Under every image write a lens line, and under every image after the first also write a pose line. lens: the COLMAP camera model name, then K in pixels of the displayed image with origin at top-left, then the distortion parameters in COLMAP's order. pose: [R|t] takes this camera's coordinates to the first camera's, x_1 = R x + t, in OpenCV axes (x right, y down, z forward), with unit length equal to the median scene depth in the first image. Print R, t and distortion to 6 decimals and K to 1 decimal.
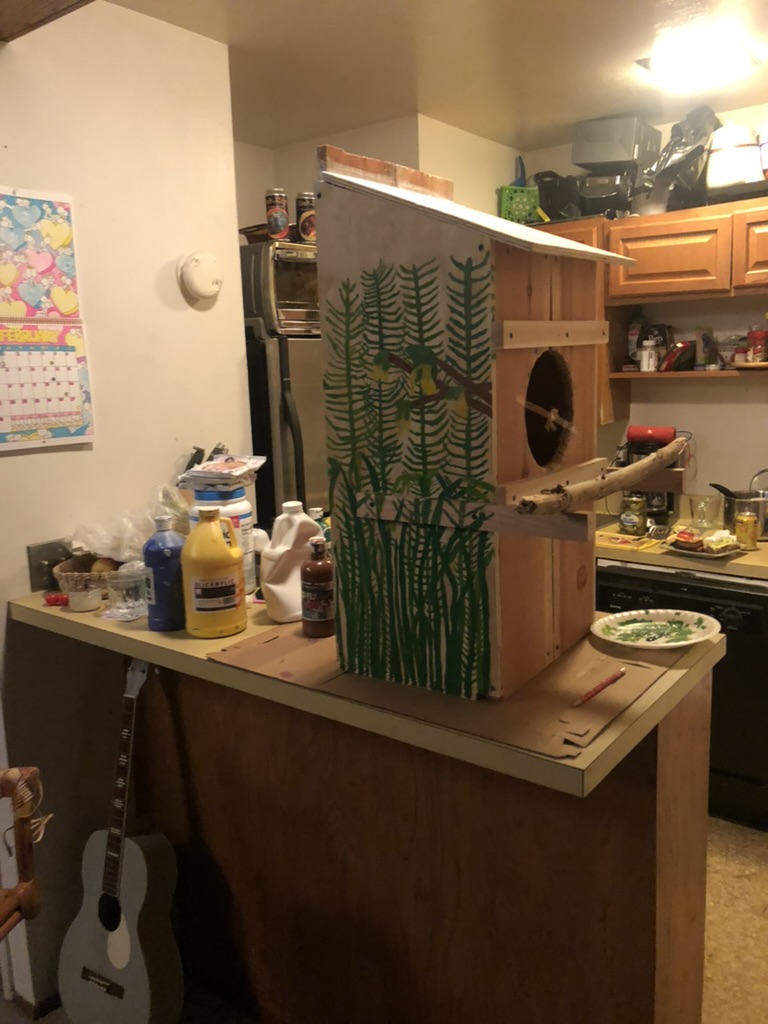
lens RADIAL K [[841.5, 0, 384.0], [0, 841.5, 512.0], [0, 0, 1]] dist [0.050794, -0.166511]
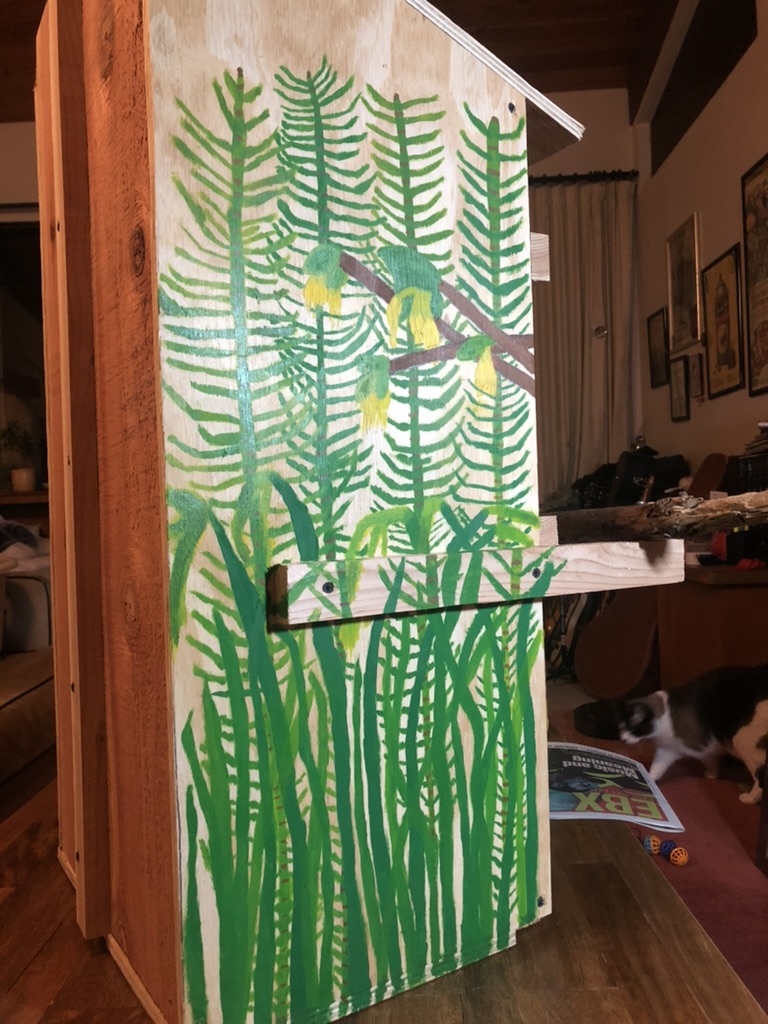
lens RADIAL K [[841.5, 0, 384.0], [0, 841.5, 512.0], [0, 0, 1]] dist [0.050794, -0.166511]
pose [[0.395411, 0.023990, 0.918191, -0.408578], [0.206446, 0.971760, -0.114294, 0.009098], [-0.895003, 0.234750, 0.379292, 0.829832]]
